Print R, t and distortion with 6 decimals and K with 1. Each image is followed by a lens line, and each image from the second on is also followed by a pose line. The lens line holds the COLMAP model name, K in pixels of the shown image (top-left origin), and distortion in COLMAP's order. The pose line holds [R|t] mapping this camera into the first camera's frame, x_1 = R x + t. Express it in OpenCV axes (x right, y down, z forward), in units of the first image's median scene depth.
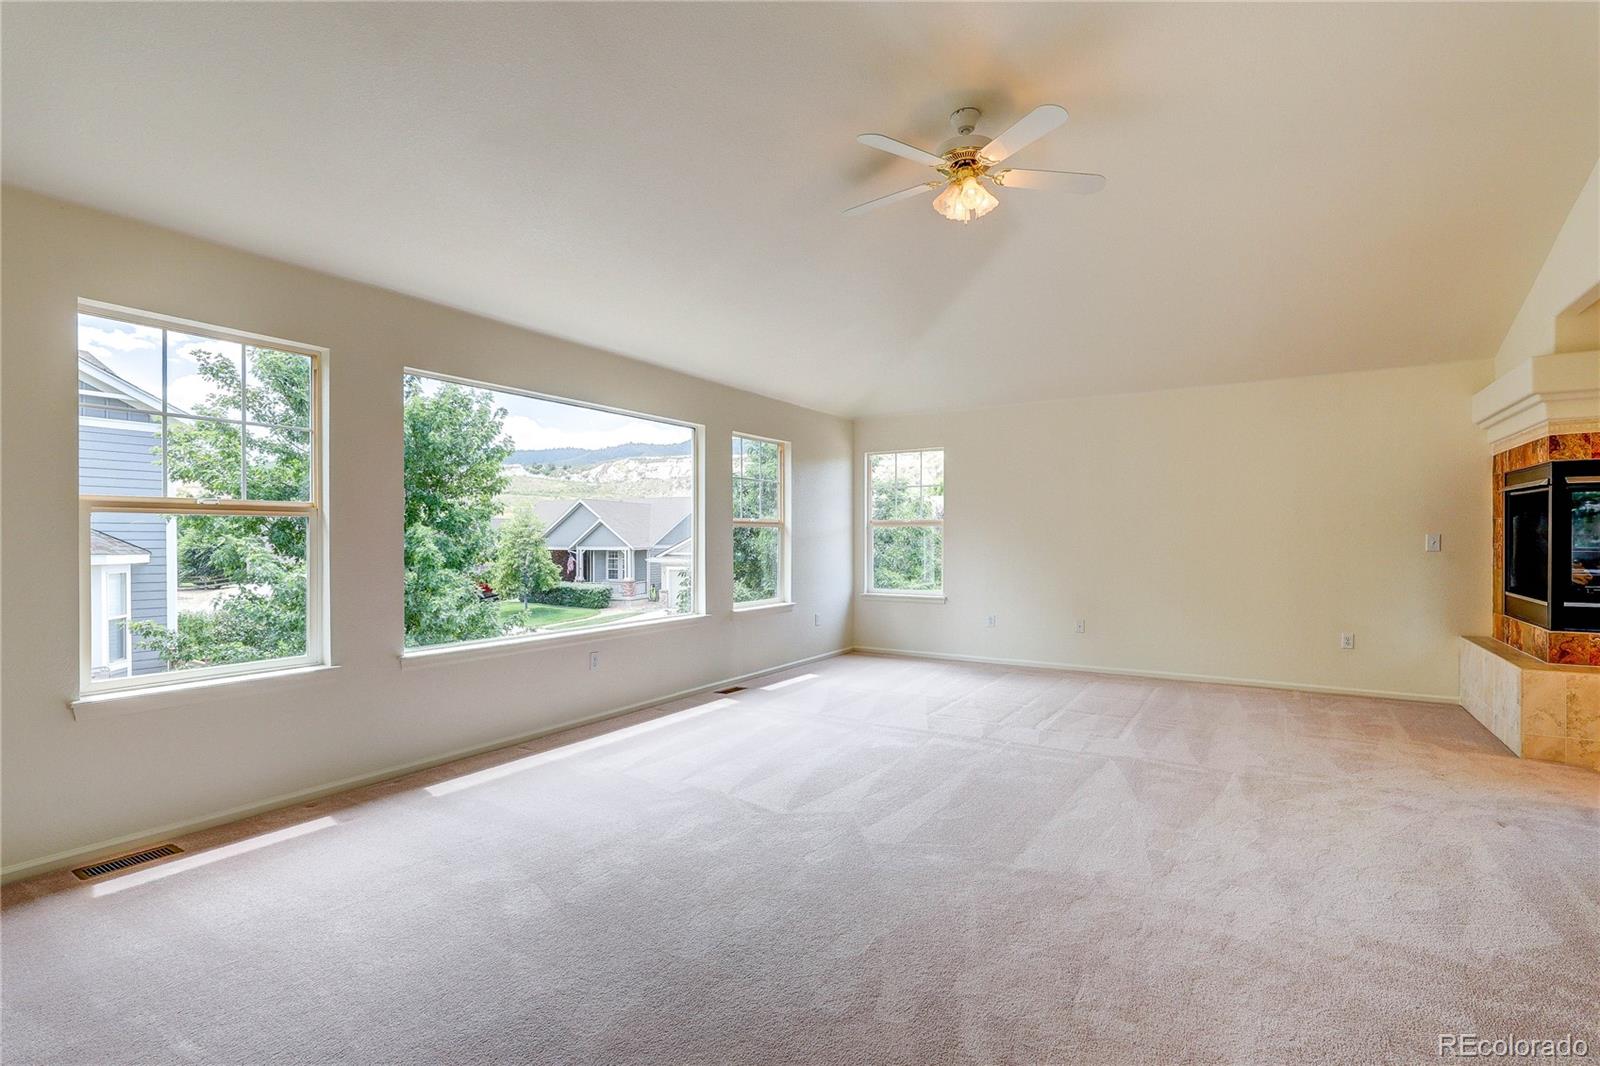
lens RADIAL K [[758.3, 0, 797.4], [0, 758.3, 558.2], [0, 0, 1]] dist [-0.002909, 0.000427]
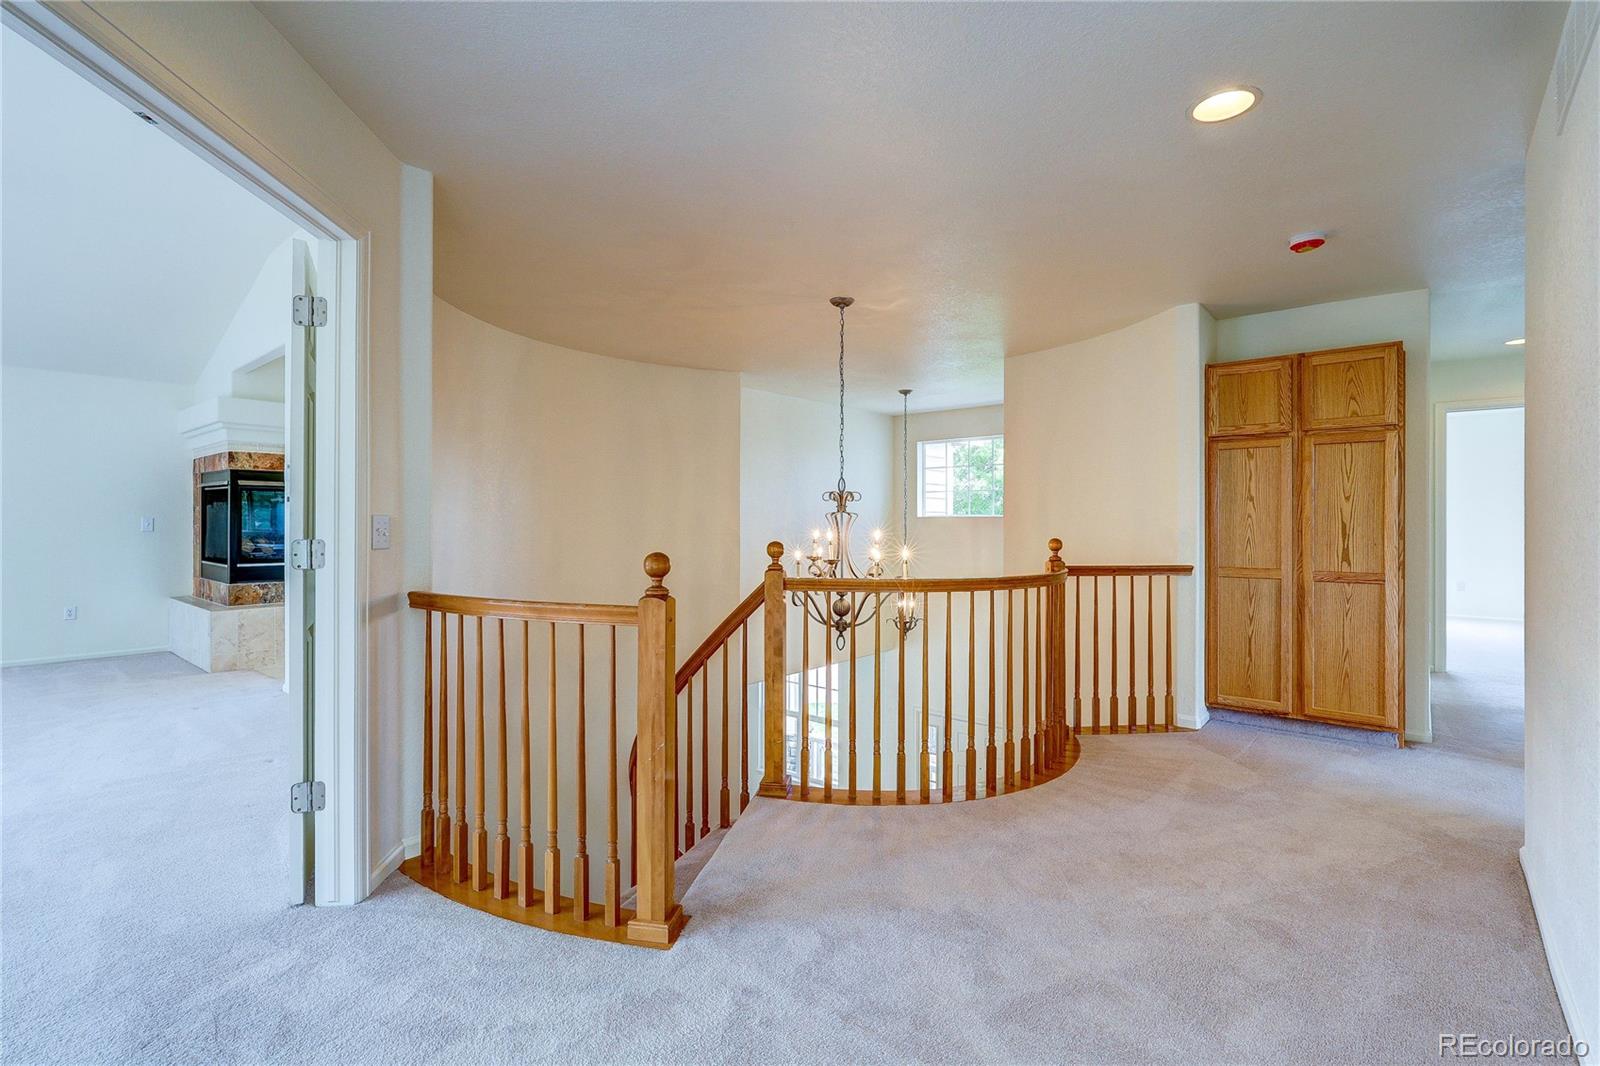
lens RADIAL K [[744.2, 0, 795.6], [0, 744.2, 505.4], [0, 0, 1]] dist [-0.002020, -0.000069]
pose [[0.150964, 0.023040, 0.988271, -0.264786], [0.024881, 0.999323, -0.027099, 0.009140], [-0.988226, 0.028680, 0.150288, -0.303842]]
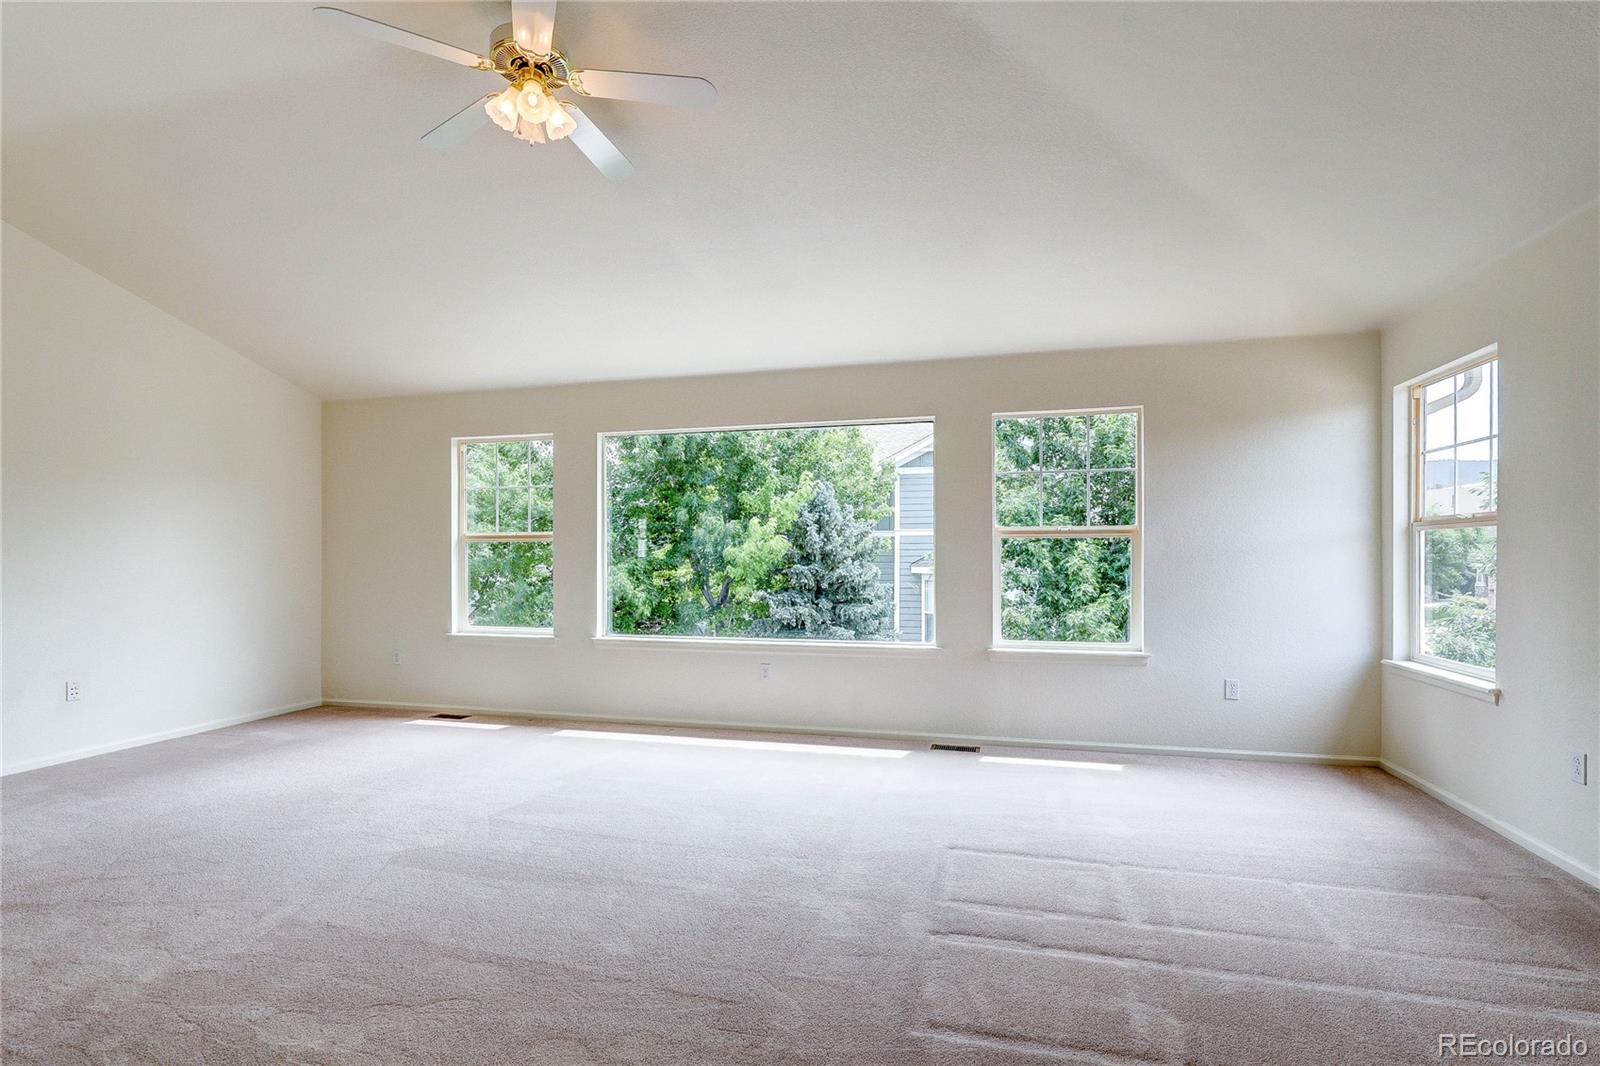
lens RADIAL K [[758.3, 0, 797.4], [0, 758.3, 558.2], [0, 0, 1]] dist [-0.002909, 0.000427]
pose [[0.288893, 0.000045, -0.957361, 0.422103], [-0.025817, 0.999637, -0.007744, -0.007385], [0.957013, 0.026954, 0.288789, 0.425348]]
